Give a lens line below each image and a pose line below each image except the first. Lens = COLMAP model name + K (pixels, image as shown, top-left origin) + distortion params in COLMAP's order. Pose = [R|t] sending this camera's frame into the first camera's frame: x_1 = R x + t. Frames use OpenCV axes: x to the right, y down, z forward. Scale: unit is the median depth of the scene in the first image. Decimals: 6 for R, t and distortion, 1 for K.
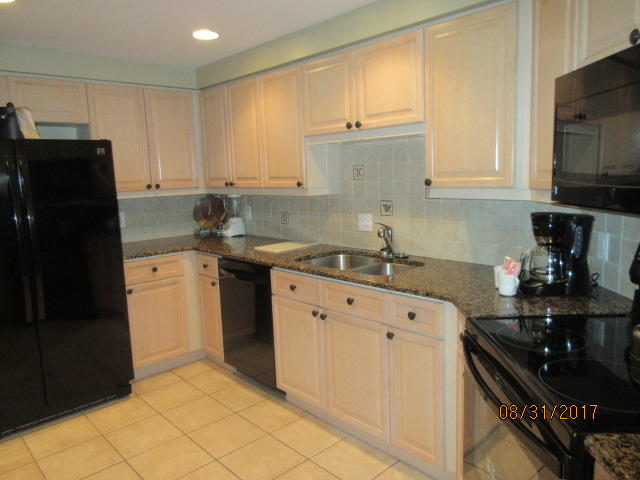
lens RADIAL K [[477.1, 0, 319.3], [0, 477.1, 239.3], [0, 0, 1]] dist [-0.001568, 0.007592]
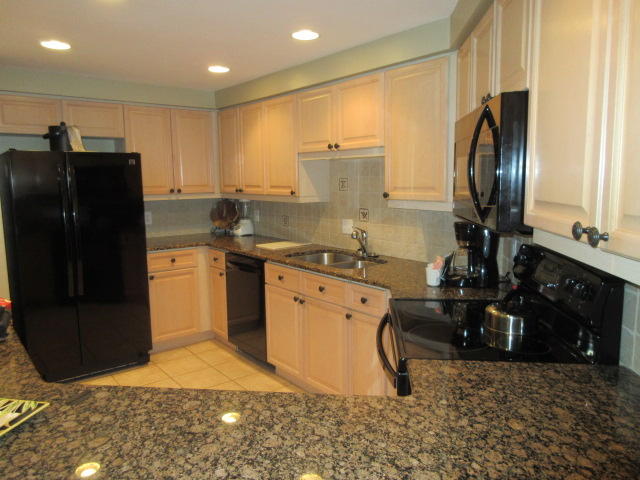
lens RADIAL K [[477.1, 0, 320.9], [0, 477.1, 239.0], [0, 0, 1]] dist [-0.001568, 0.007592]
pose [[0.997402, 0.033121, -0.063973, 0.111679], [-0.033813, 0.999380, -0.009763, 0.009670], [0.063610, 0.011901, 0.997904, -0.192641]]
